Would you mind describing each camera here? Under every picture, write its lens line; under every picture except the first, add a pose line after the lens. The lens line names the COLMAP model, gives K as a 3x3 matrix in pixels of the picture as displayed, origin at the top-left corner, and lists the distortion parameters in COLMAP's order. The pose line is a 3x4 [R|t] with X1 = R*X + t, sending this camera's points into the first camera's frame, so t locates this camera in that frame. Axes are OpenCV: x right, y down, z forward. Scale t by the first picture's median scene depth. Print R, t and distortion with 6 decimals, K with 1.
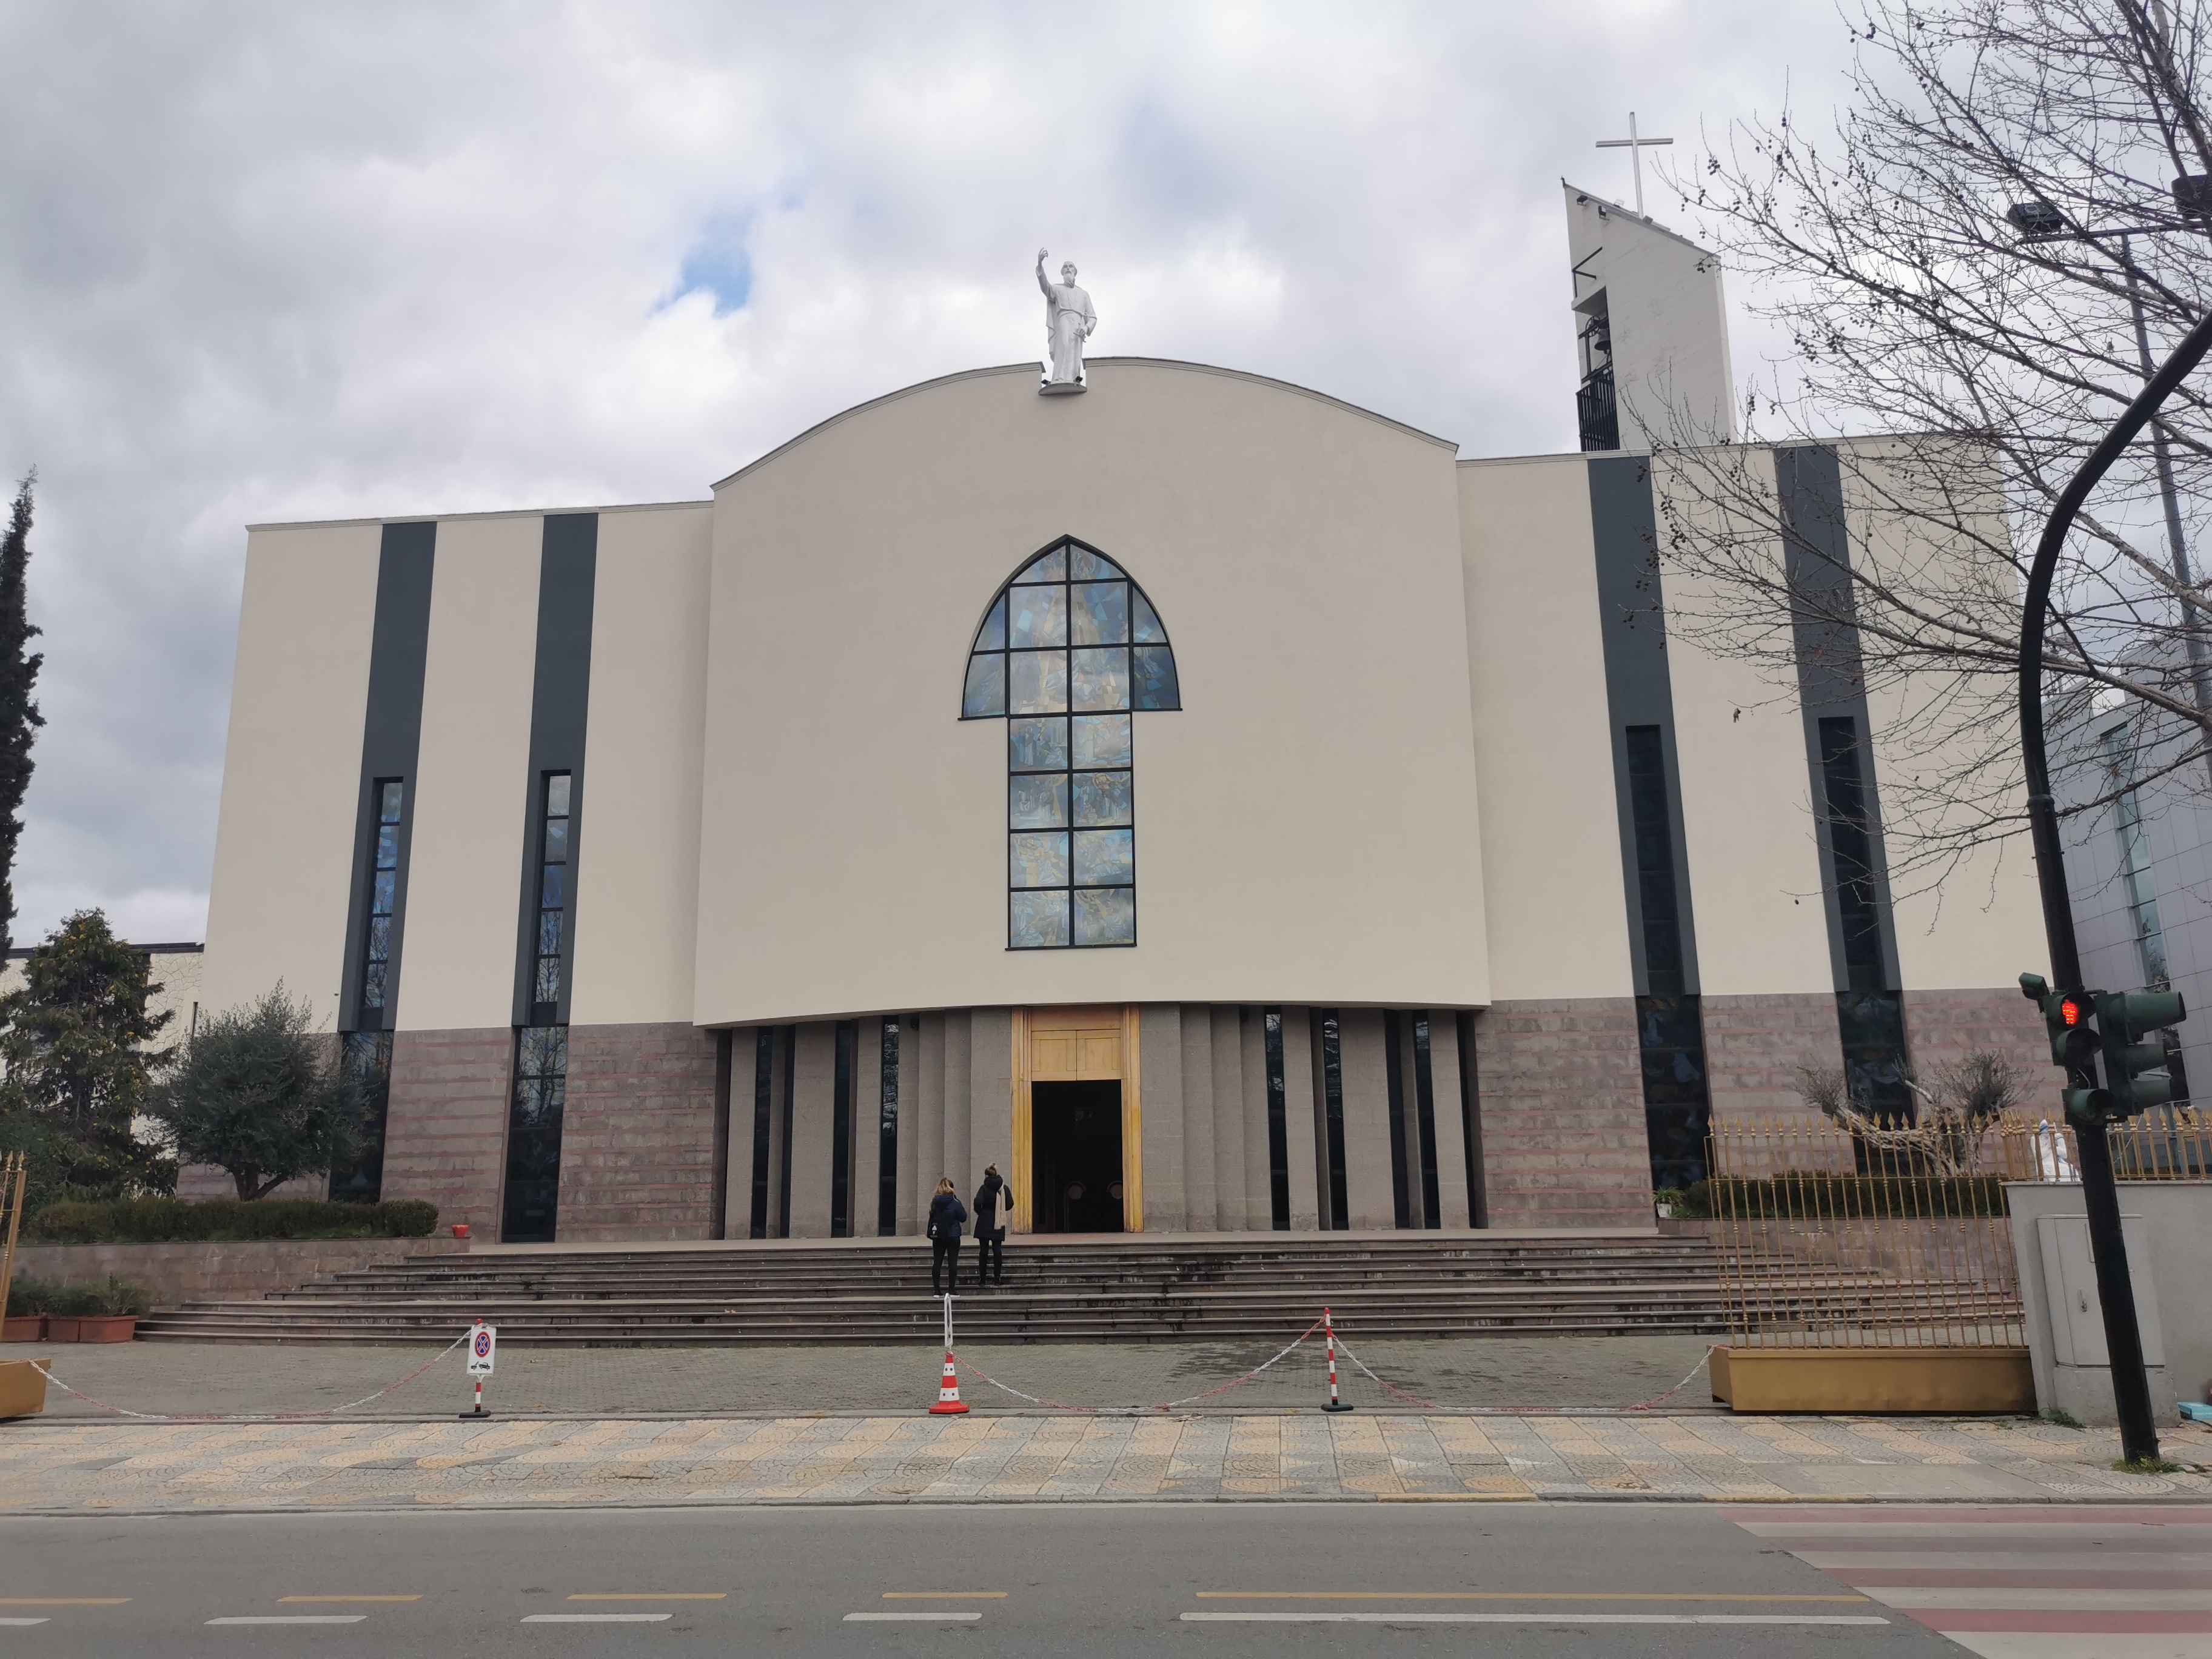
lens RADIAL K [[1696.9, 0, 1097.9], [0, 1696.9, 821.2], [0, 0, 1]] dist [0.064624, -0.058357]
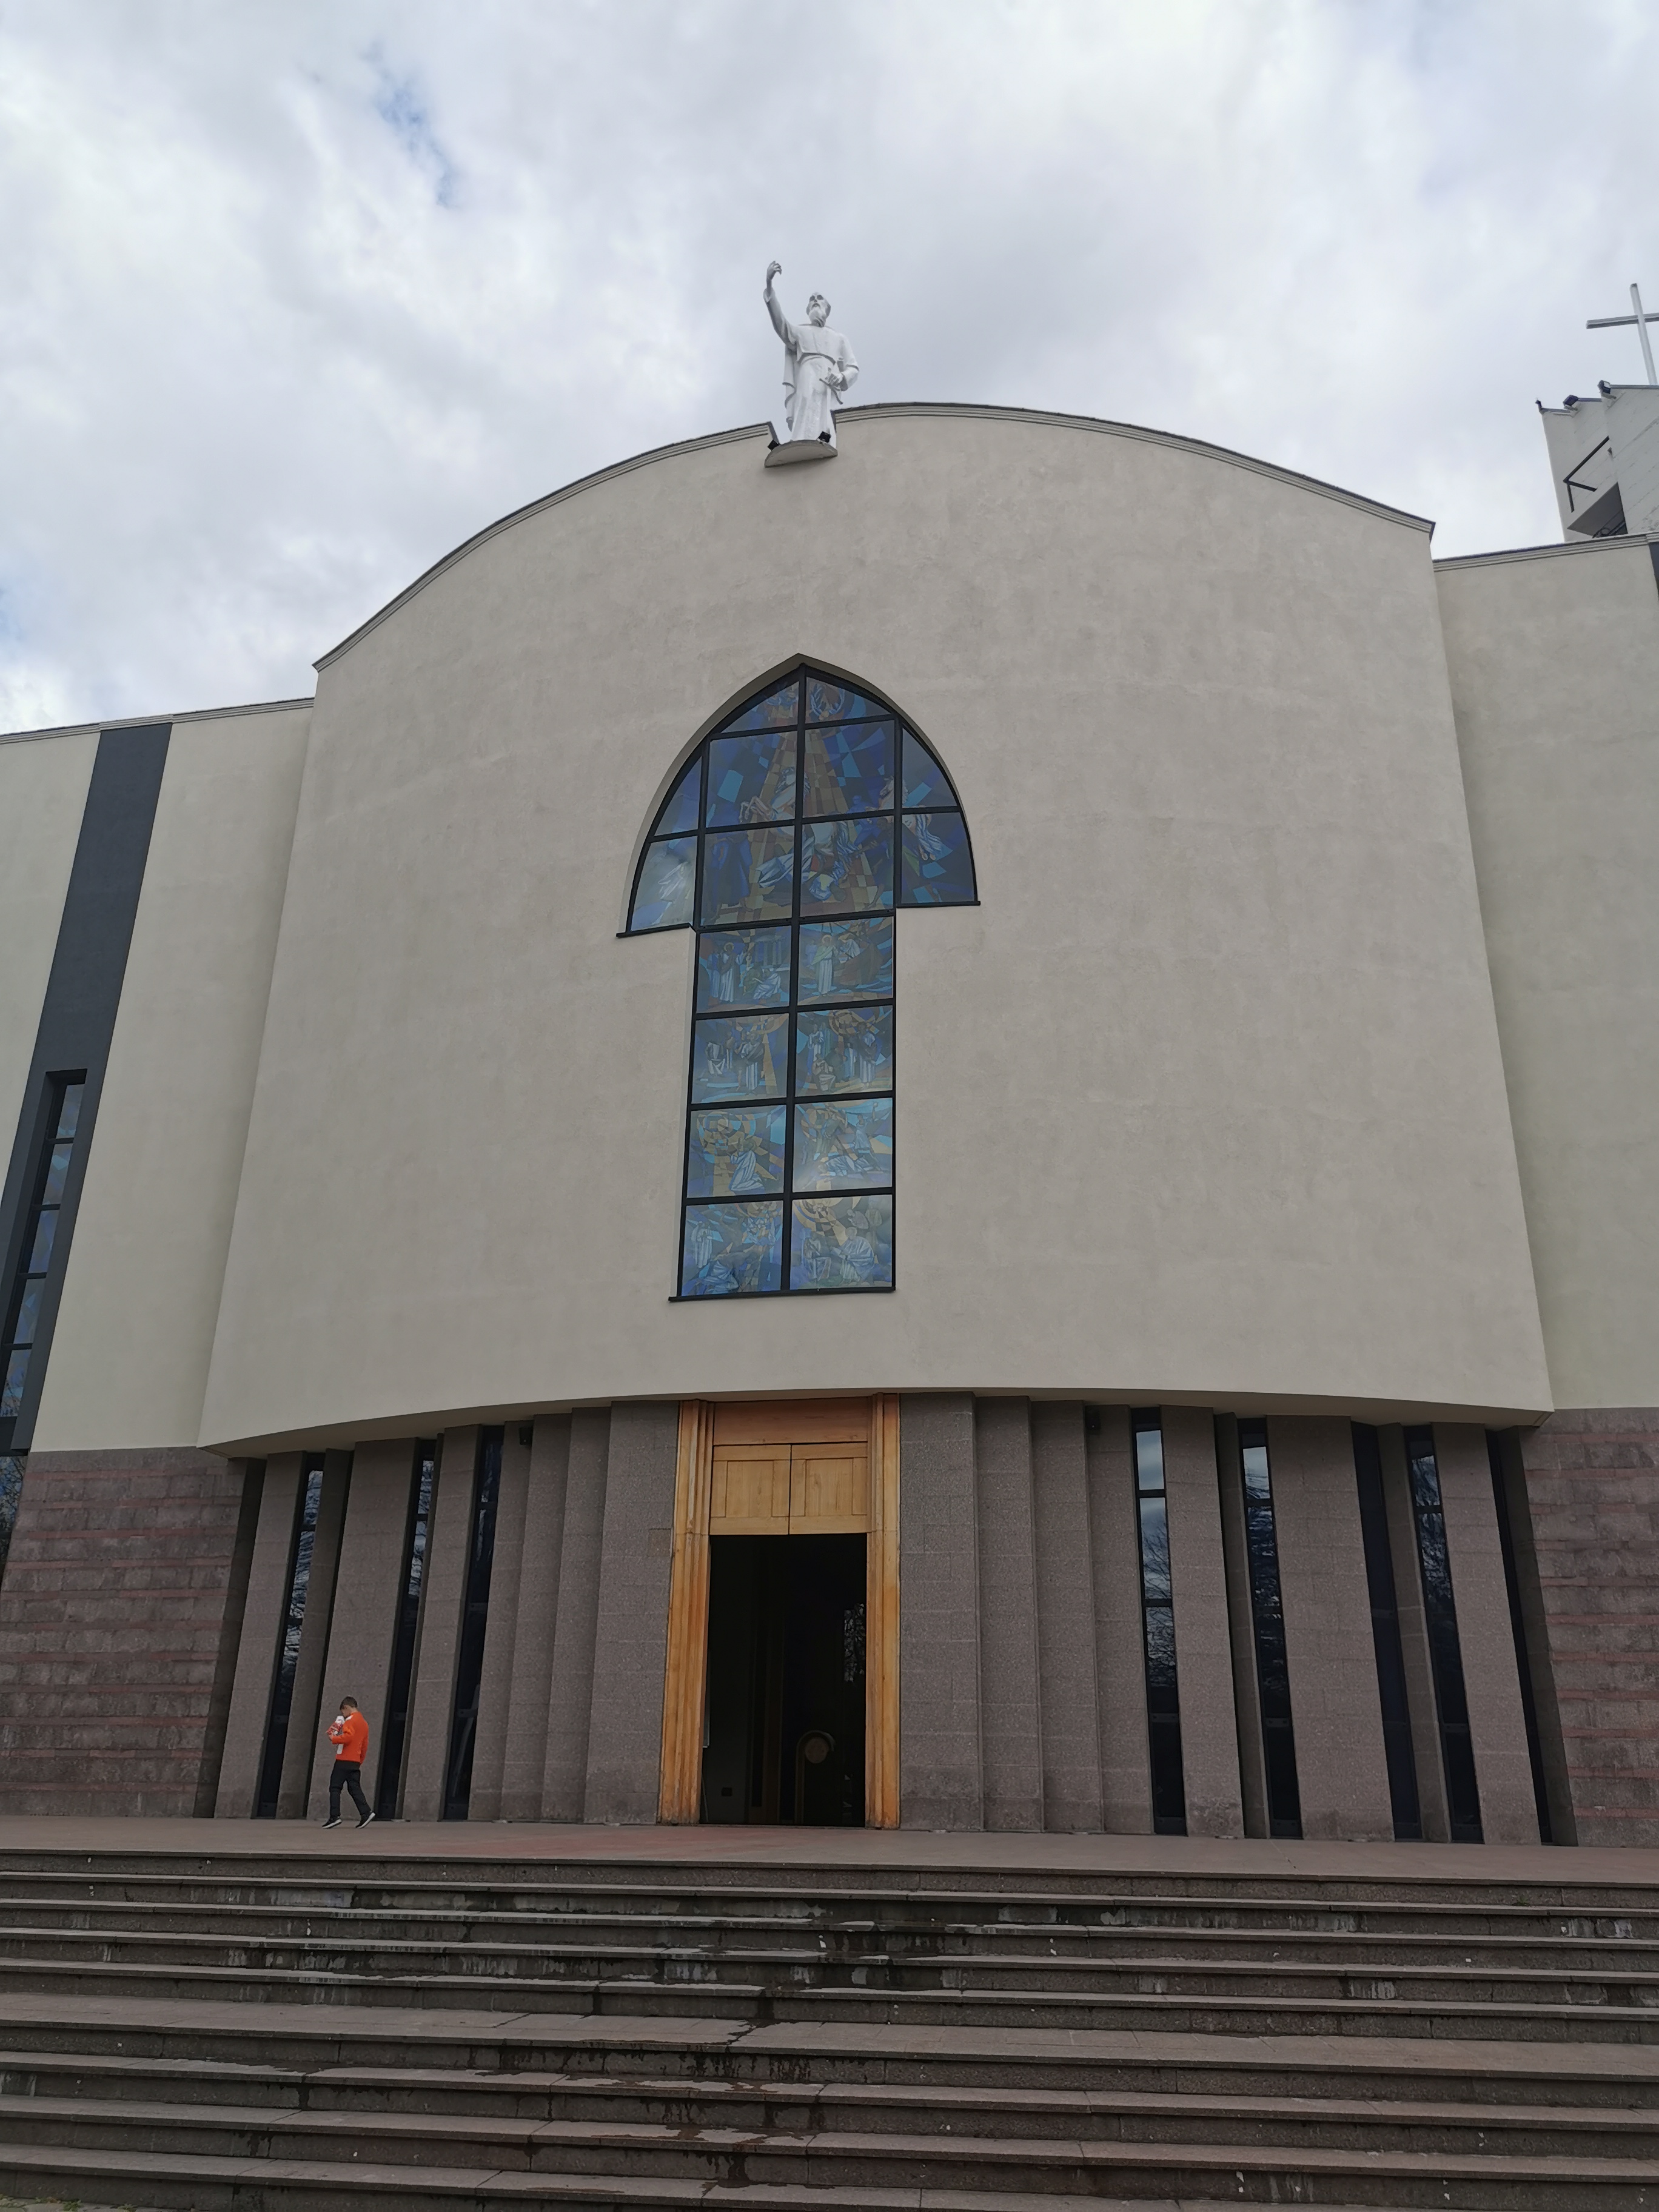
lens RADIAL K [[1696.9, 0, 831.2], [0, 1696.9, 1101.6], [0, 0, 1]] dist [0.064624, -0.058357]
pose [[0.993327, -0.014266, -0.114443, 0.064905], [-0.003957, 0.987520, -0.157443, 0.096779], [0.115261, 0.156845, 0.980874, 0.417091]]
